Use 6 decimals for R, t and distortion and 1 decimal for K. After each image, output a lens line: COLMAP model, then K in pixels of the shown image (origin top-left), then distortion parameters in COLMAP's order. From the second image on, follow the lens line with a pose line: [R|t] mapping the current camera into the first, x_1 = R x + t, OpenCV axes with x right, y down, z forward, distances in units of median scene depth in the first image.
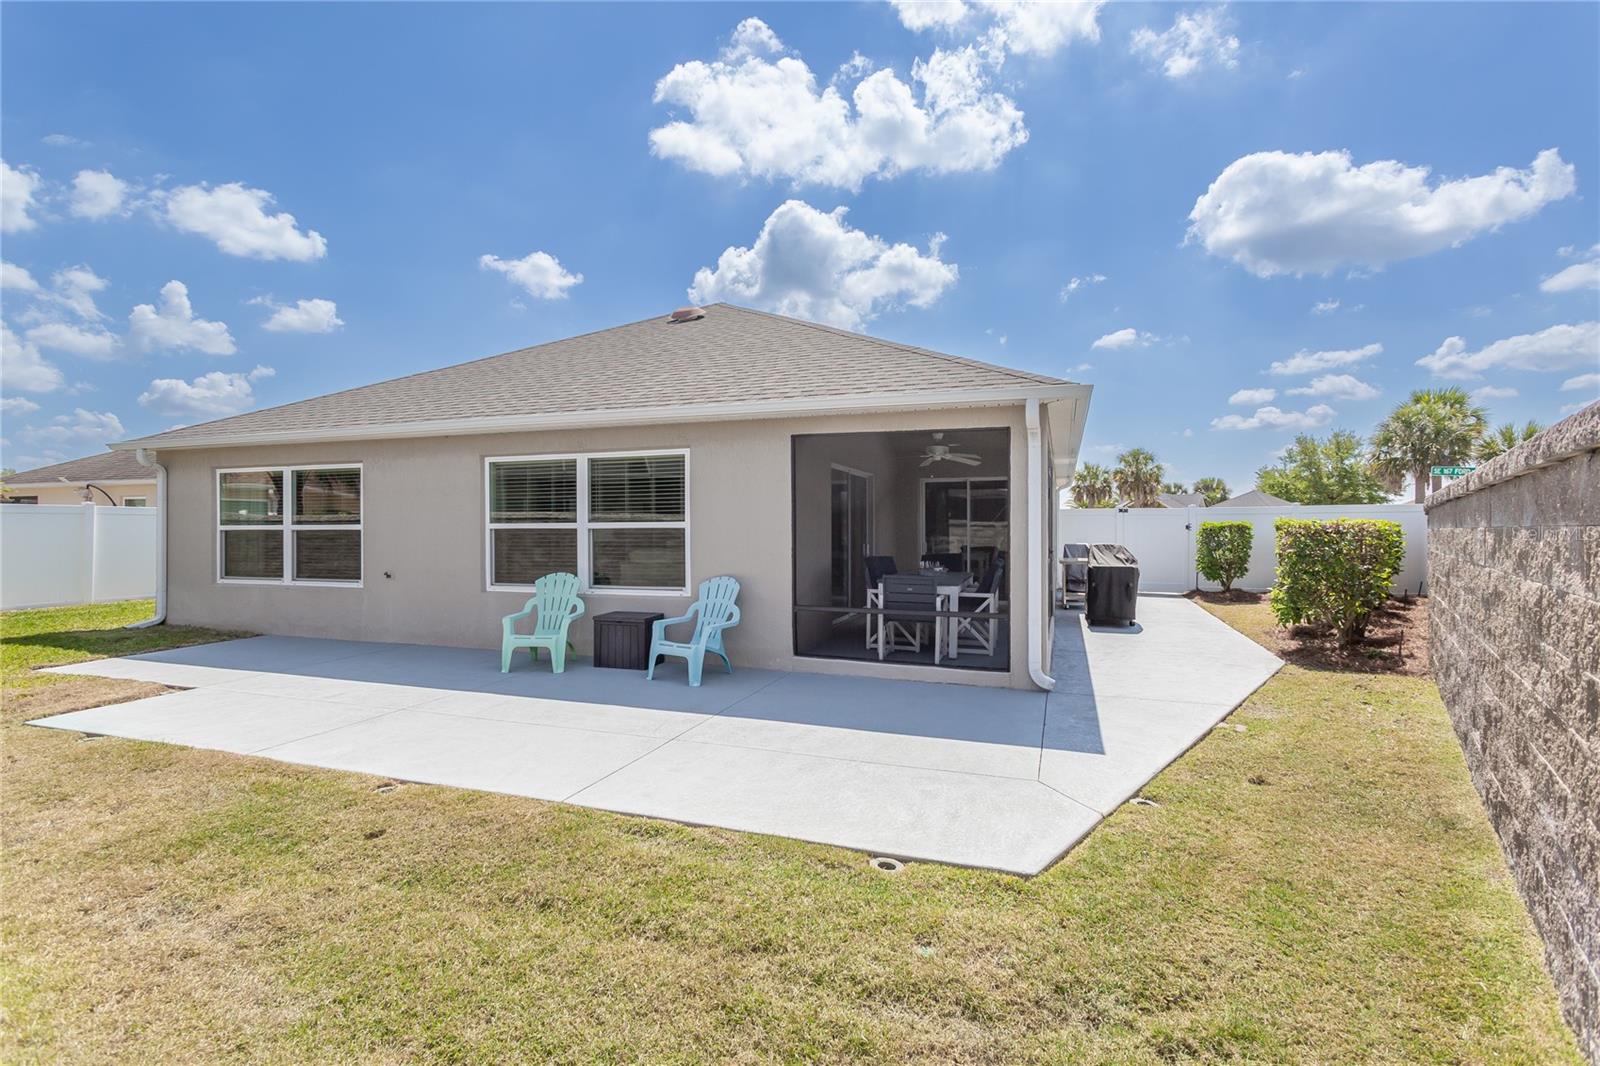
lens RADIAL K [[739.7, 0, 802.2], [0, 739.7, 522.3], [0, 0, 1]] dist [0.000068, -0.000255]
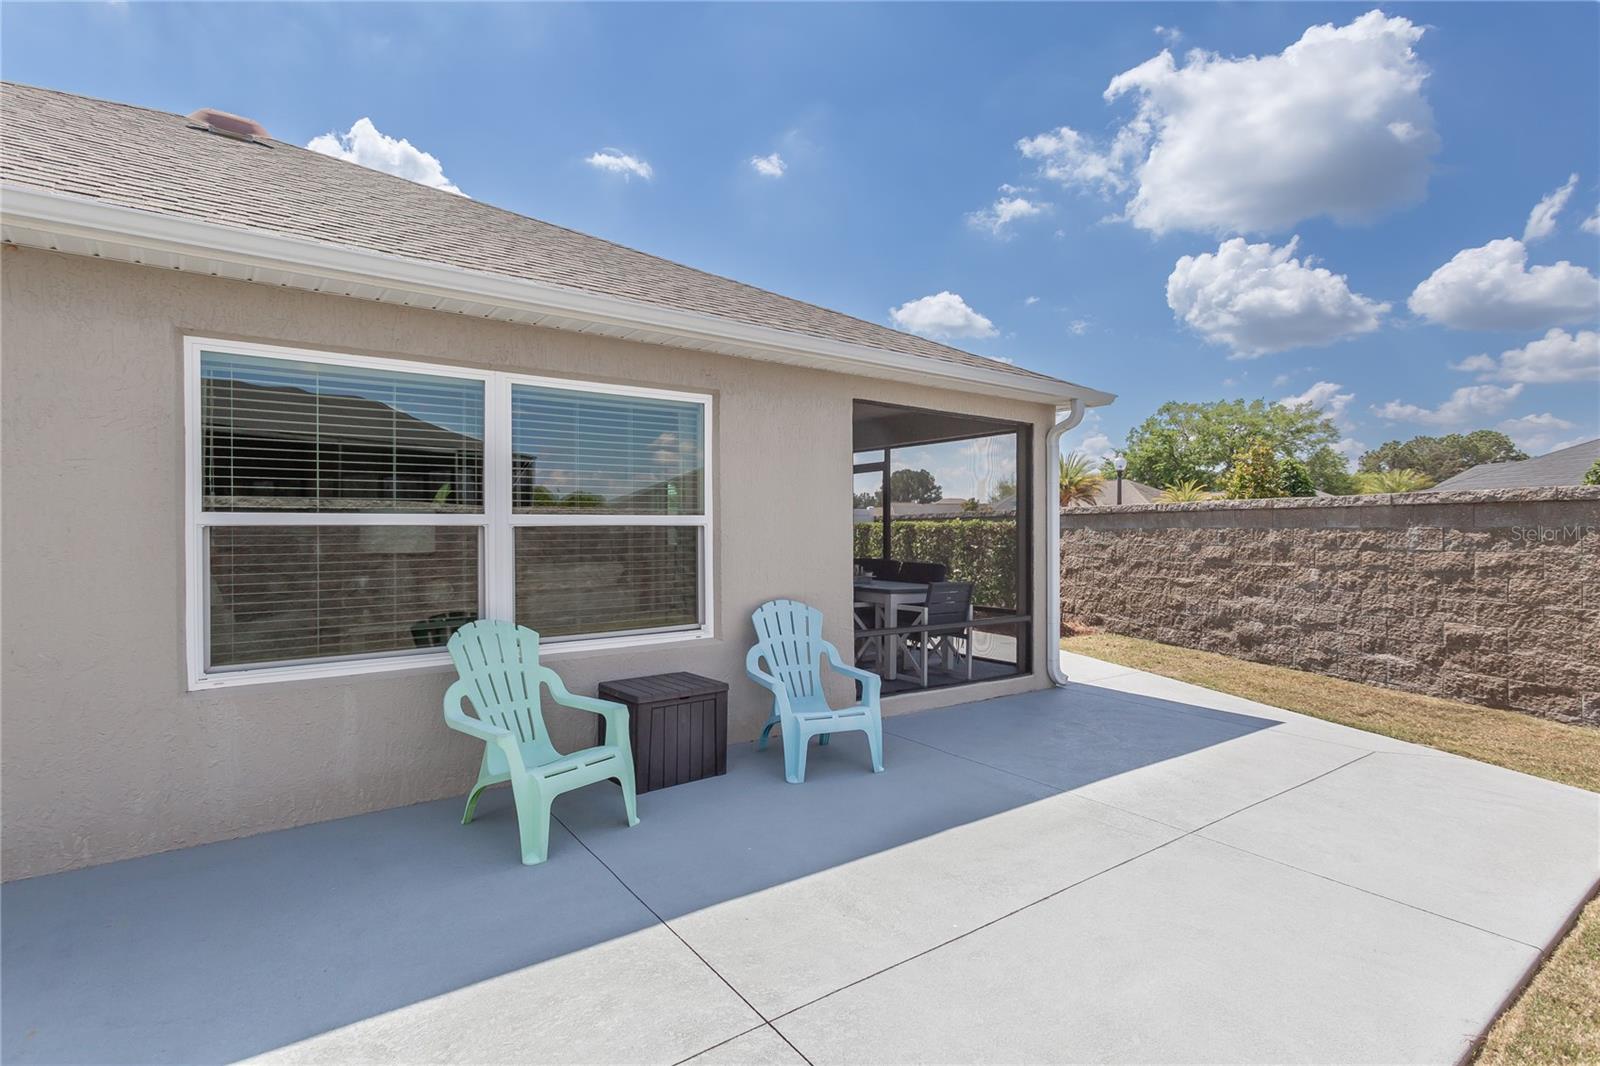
lens RADIAL K [[739.7, 0, 797.9], [0, 739.7, 535.7], [0, 0, 1]] dist [0.000068, -0.000255]
pose [[0.593703, 0.000252, 0.804684, -0.585889], [0.004223, 0.999985, -0.003428, 0.017865], [-0.804673, 0.005434, 0.593693, 0.565864]]
